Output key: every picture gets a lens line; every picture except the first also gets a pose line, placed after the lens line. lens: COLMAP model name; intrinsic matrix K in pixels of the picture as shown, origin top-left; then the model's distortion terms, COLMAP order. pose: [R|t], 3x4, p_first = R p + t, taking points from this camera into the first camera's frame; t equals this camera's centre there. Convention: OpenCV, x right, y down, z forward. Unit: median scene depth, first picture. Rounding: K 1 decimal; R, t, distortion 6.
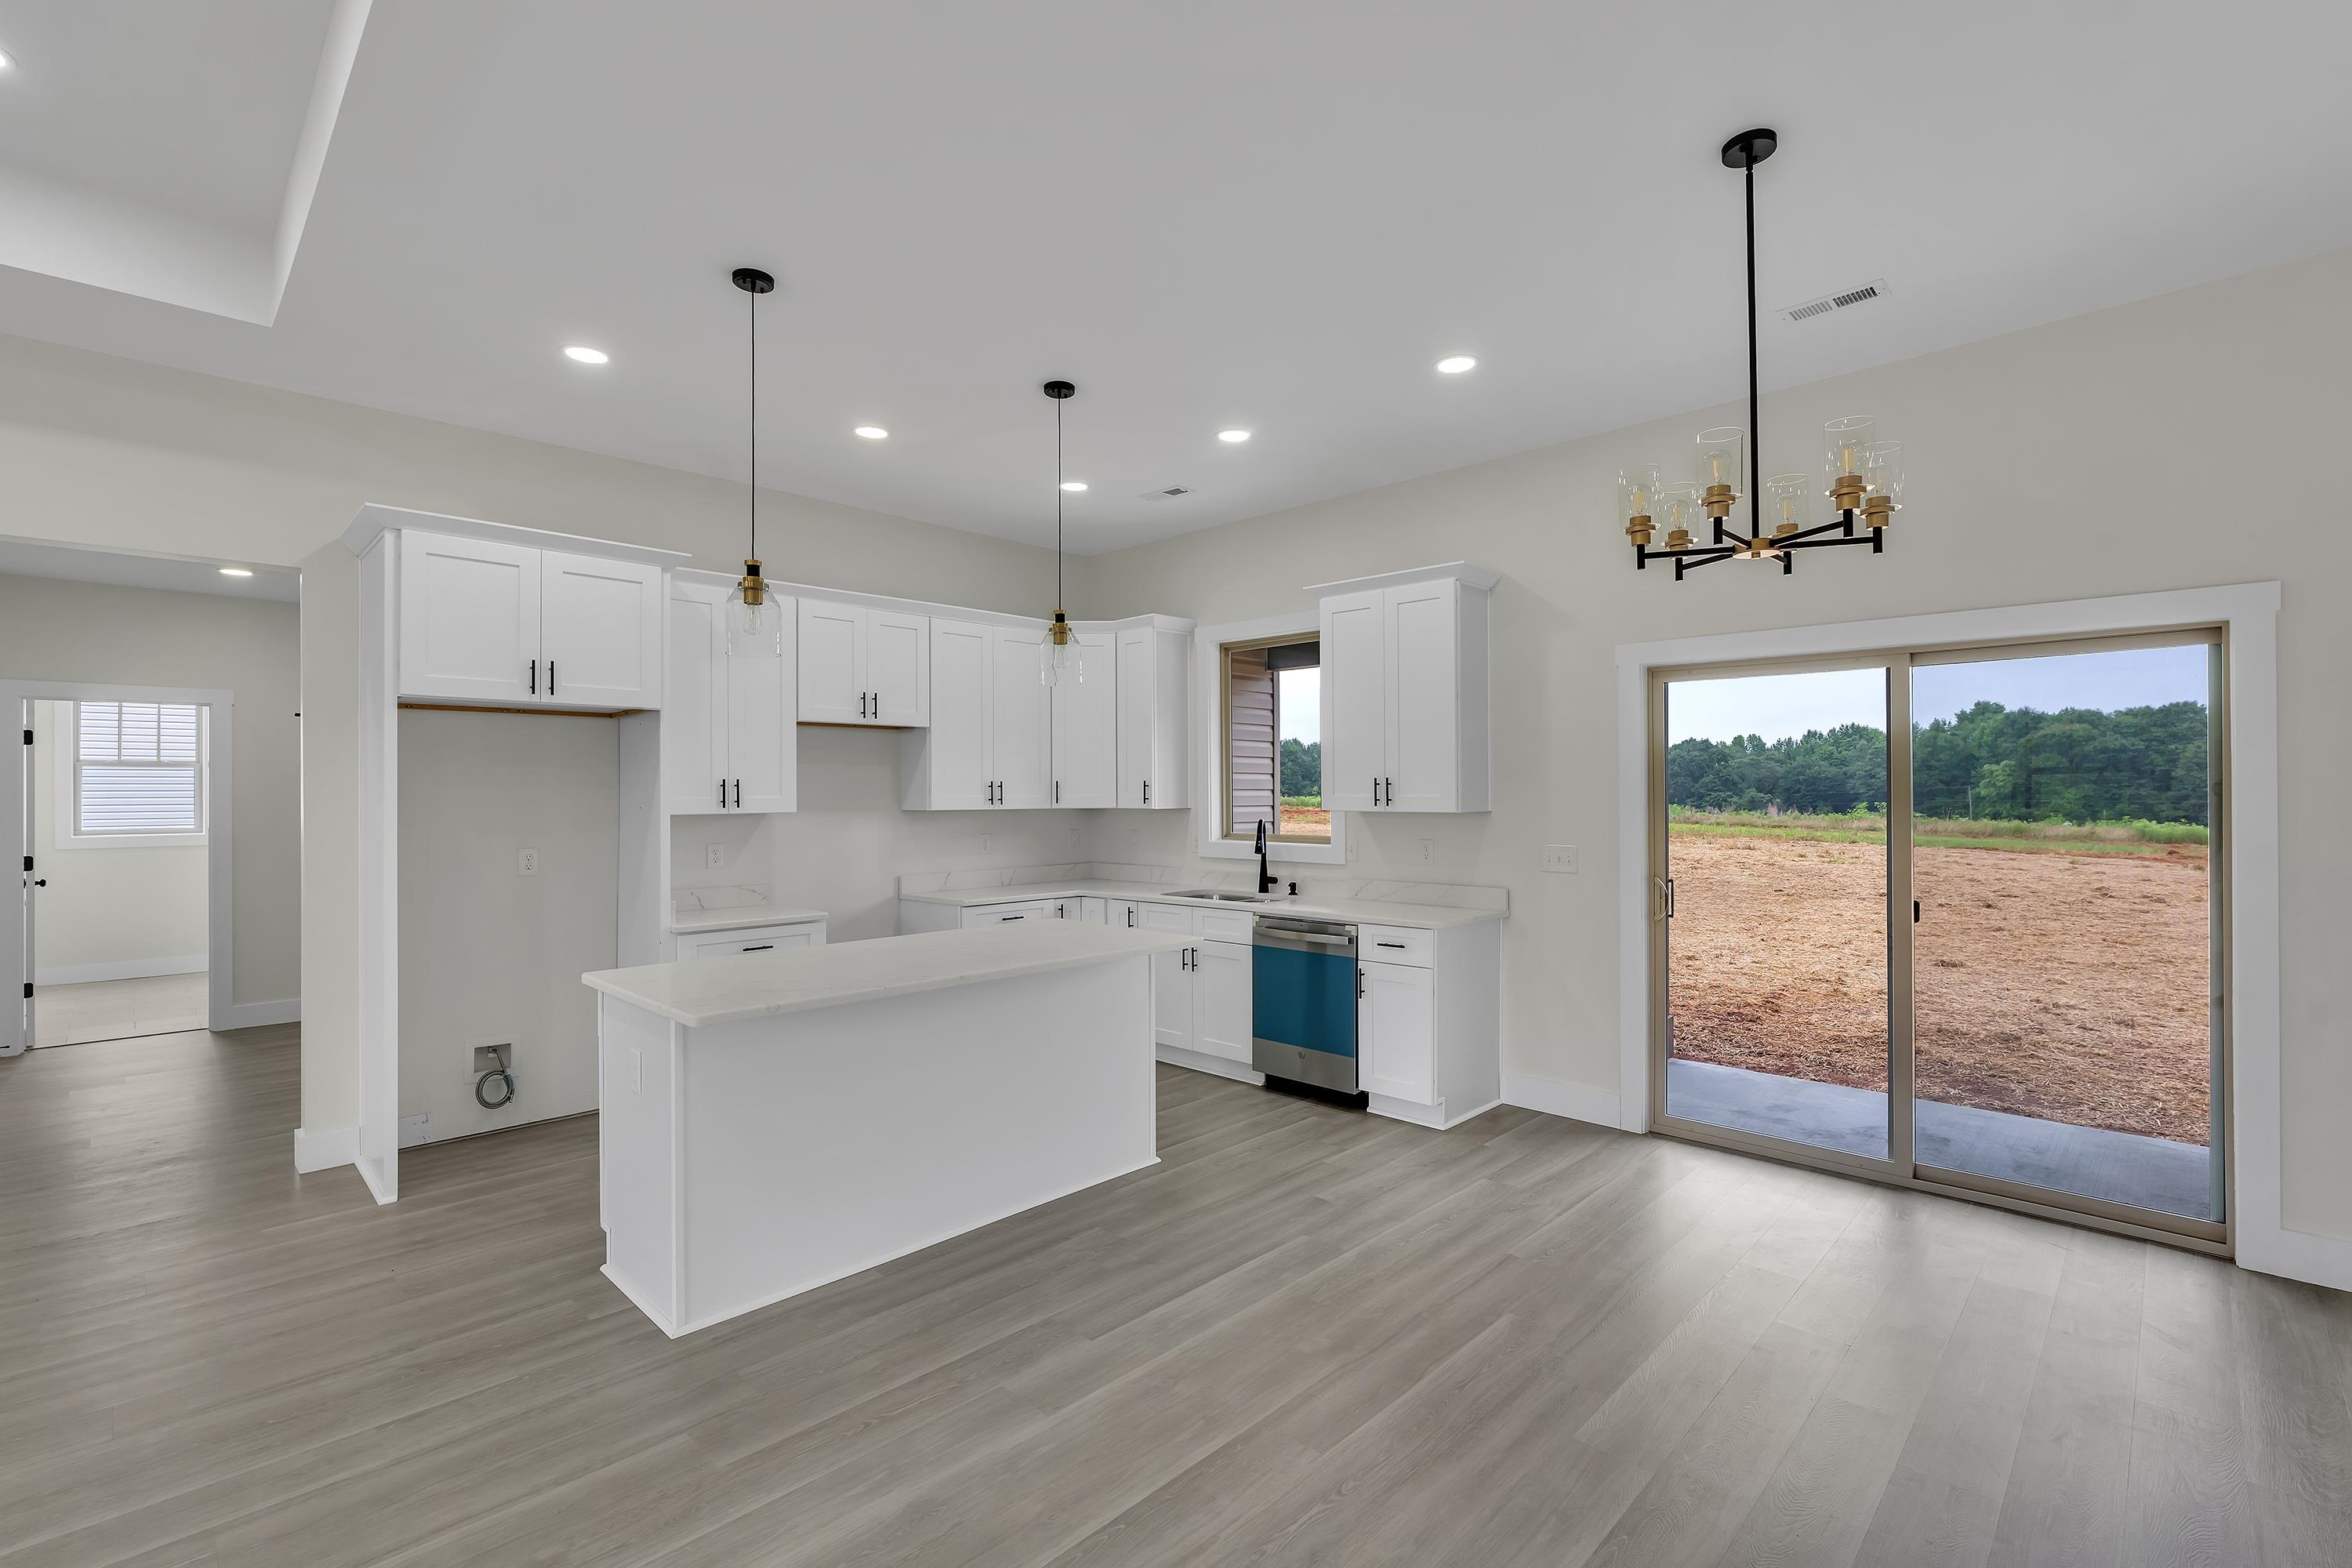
lens RADIAL K [[1039.3, 0, 1170.0], [0, 1039.3, 792.7], [0, 0, 1]] dist [0.000578, -0.000200]
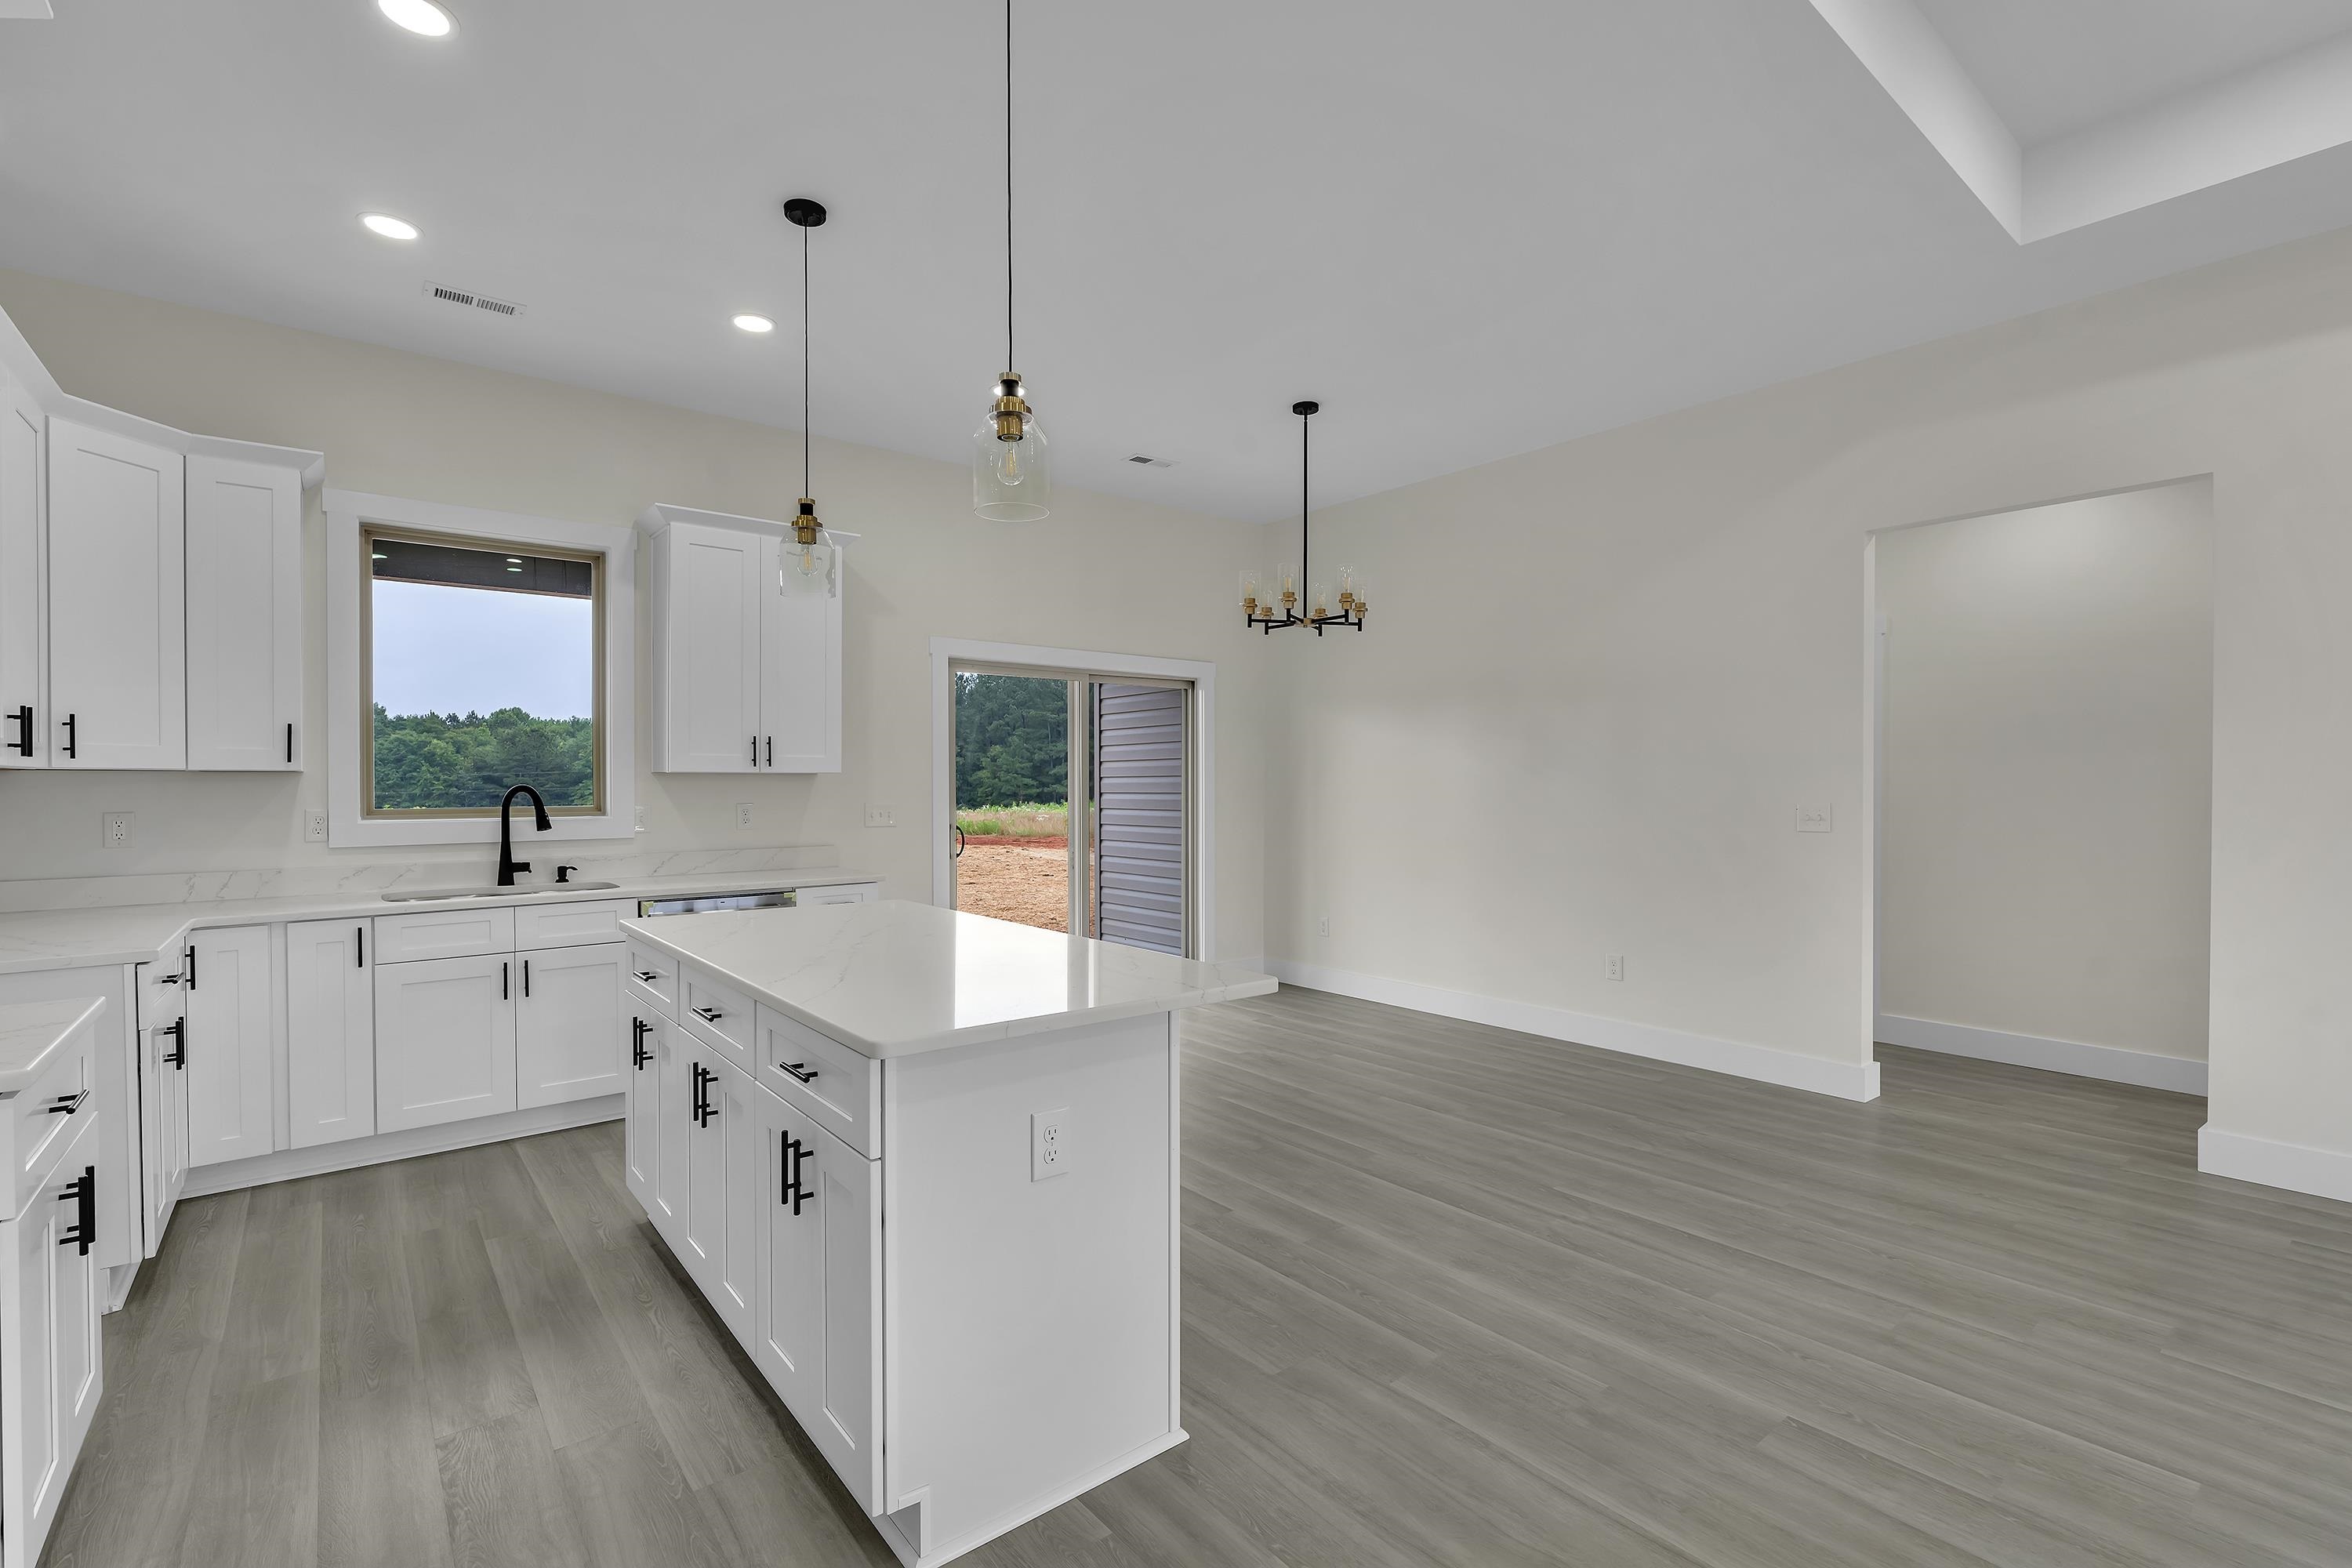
lens RADIAL K [[1039.3, 0, 1170.0], [0, 1039.3, 792.7], [0, 0, 1]] dist [0.000578, -0.000200]
pose [[0.115143, -0.002134, 0.993347, -1.294763], [-0.003903, 0.999989, 0.002601, 0.057607], [-0.993341, -0.004177, 0.115133, 0.978315]]
